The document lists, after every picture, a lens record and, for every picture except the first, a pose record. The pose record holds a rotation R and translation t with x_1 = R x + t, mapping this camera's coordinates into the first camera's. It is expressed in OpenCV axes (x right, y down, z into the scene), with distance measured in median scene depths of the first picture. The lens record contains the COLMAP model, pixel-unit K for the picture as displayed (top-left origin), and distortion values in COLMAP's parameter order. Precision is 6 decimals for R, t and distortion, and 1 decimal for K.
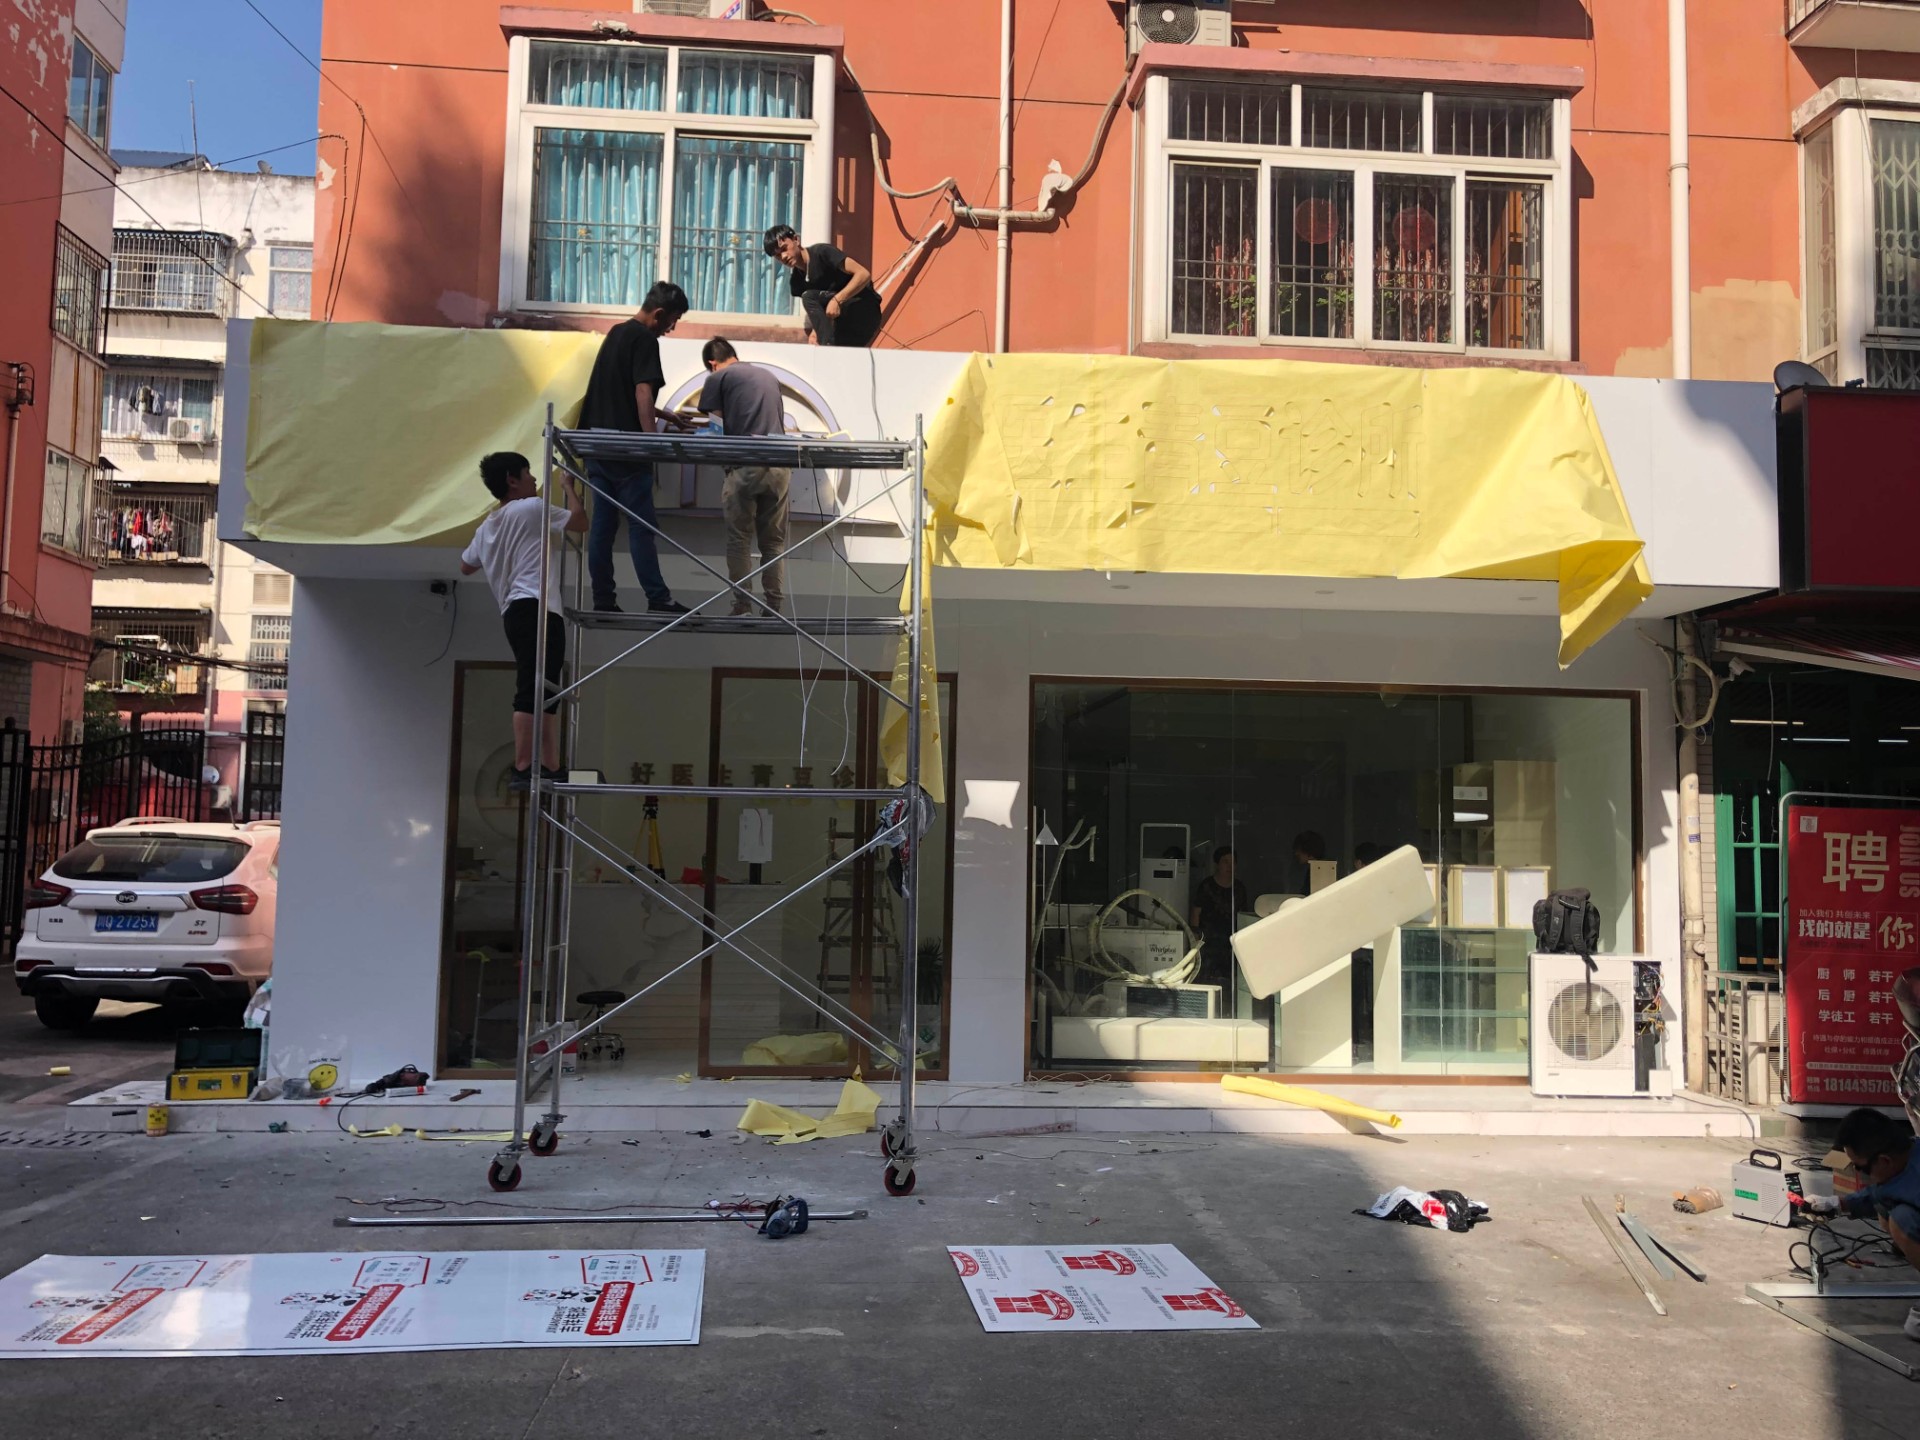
lens RADIAL K [[1567.1, 0, 960.0], [0, 1567.1, 720.0], [0, 0, 1]] dist [0.027168, -0.001034]
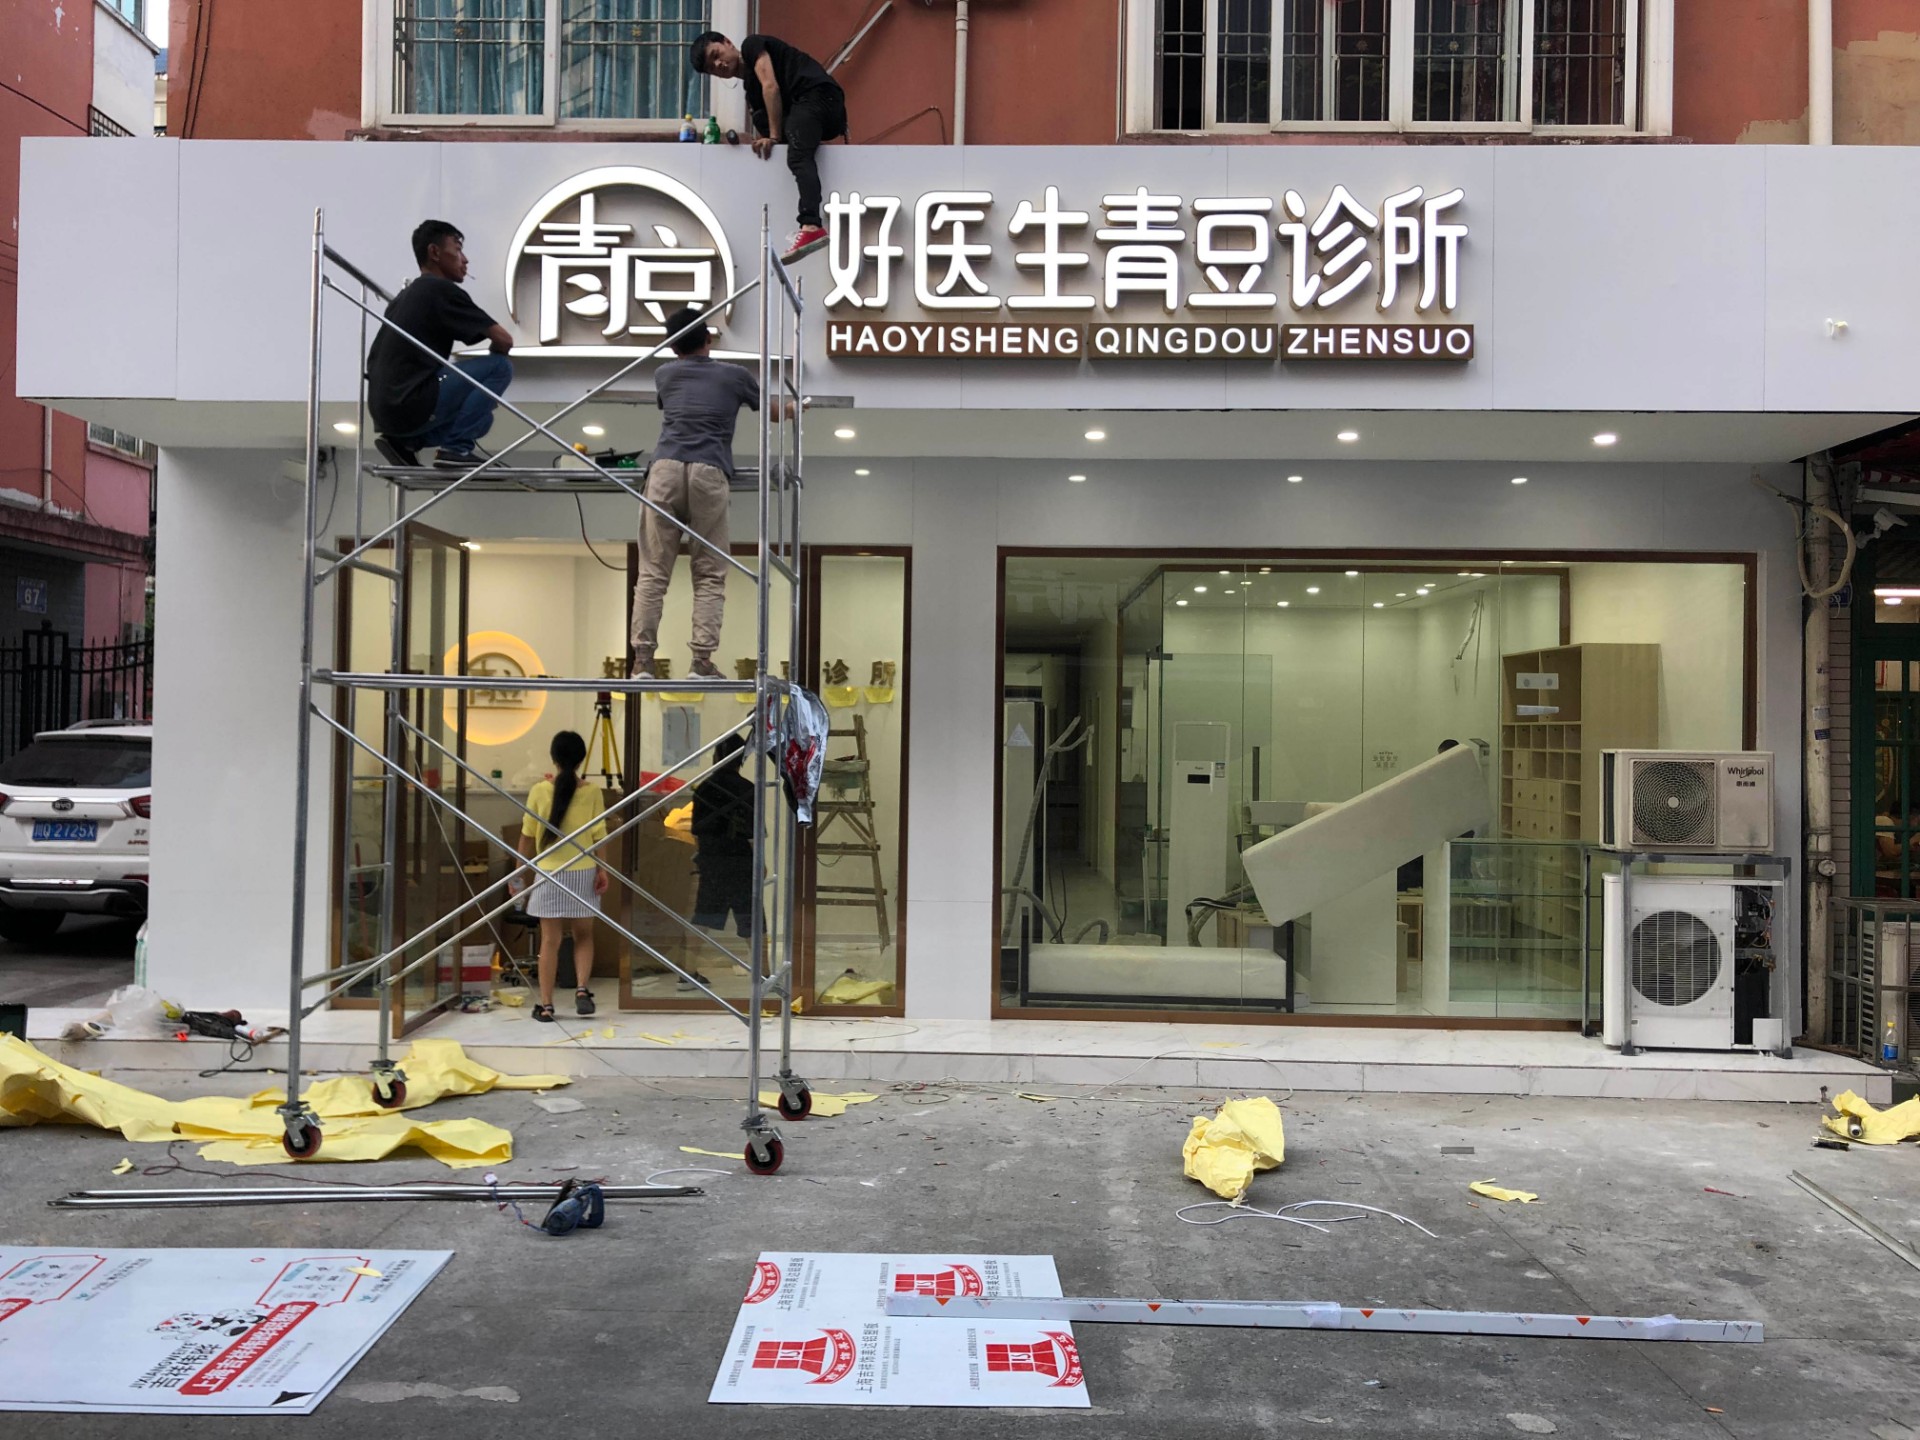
lens RADIAL K [[1570.8, 0, 948.3], [0, 1570.8, 711.8], [0, 0, 1]] dist [0.022820, -0.006771]
pose [[0.994329, -0.006008, -0.106182, 0.108627], [0.012145, 0.998286, 0.057247, 0.011935], [0.105656, -0.058212, 0.992697, 0.152225]]
